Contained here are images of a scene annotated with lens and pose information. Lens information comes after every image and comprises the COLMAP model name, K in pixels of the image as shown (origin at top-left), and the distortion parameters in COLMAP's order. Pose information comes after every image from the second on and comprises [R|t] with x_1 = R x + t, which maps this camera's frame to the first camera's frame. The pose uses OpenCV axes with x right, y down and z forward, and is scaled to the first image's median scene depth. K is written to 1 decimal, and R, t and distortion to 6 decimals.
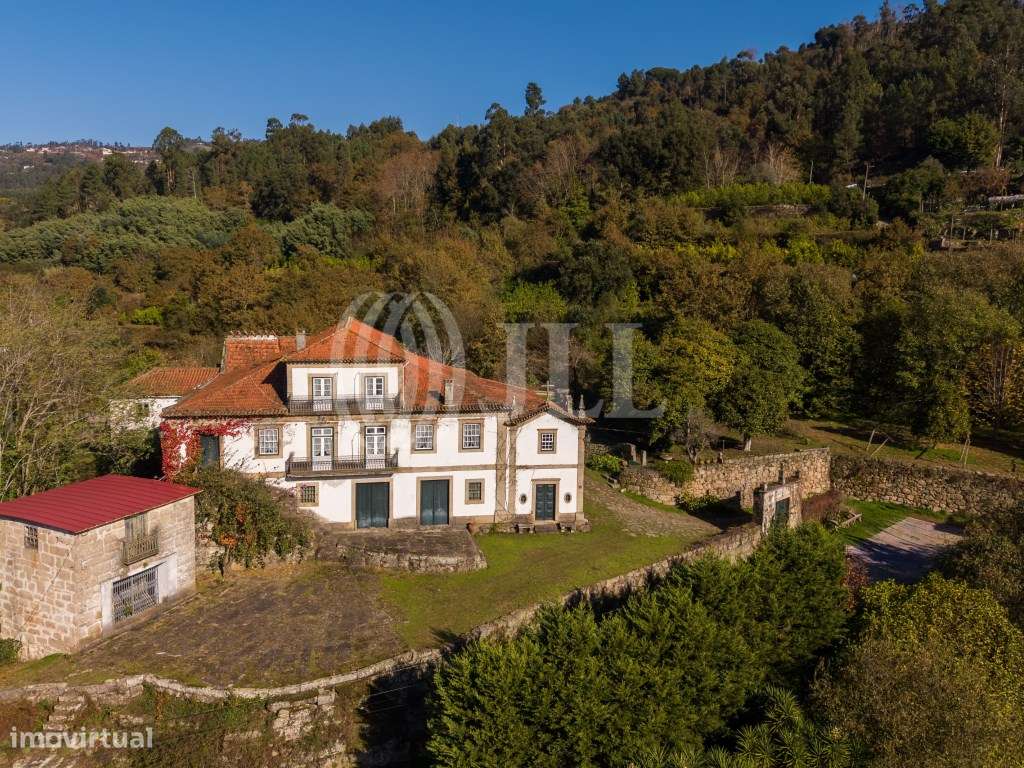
lens RADIAL K [[789.9, 0, 512.0], [0, 789.9, 384.0], [0, 0, 1]] dist [0.029375, -0.024595]
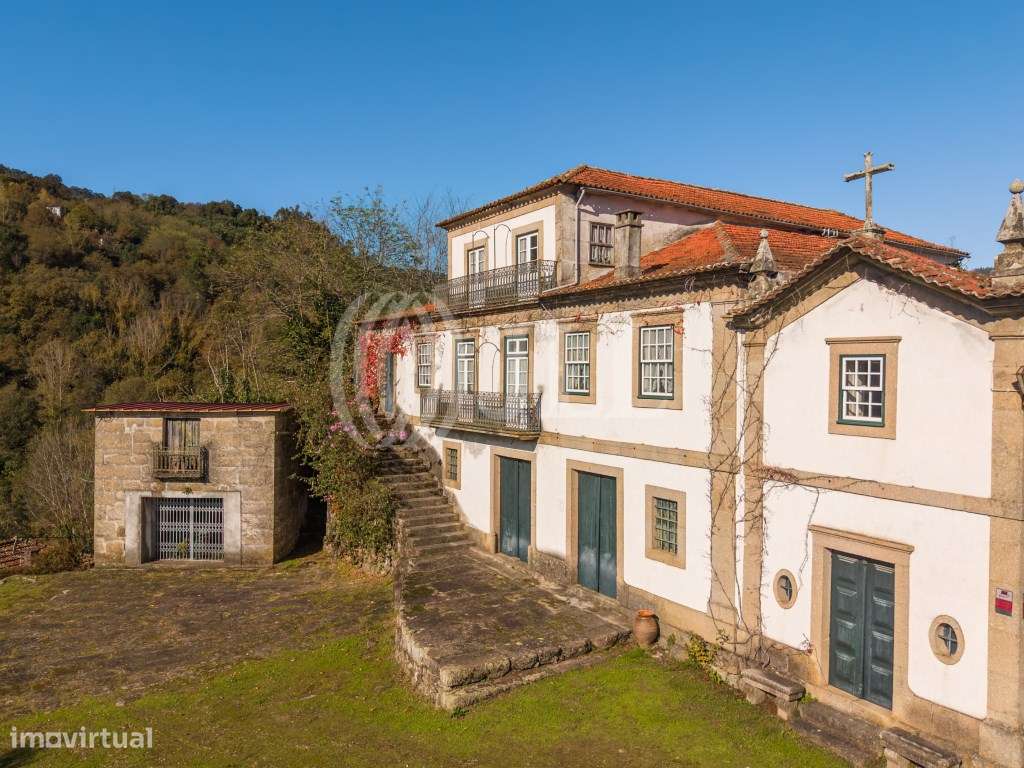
lens RADIAL K [[789.9, 0, 512.2], [0, 789.9, 380.6], [0, 0, 1]] dist [0.029375, -0.024595]
pose [[0.324303, -0.008255, -0.945917, 0.261850], [-0.132347, 0.989731, -0.054012, 0.101821], [0.936649, 0.142706, 0.319880, 0.824237]]
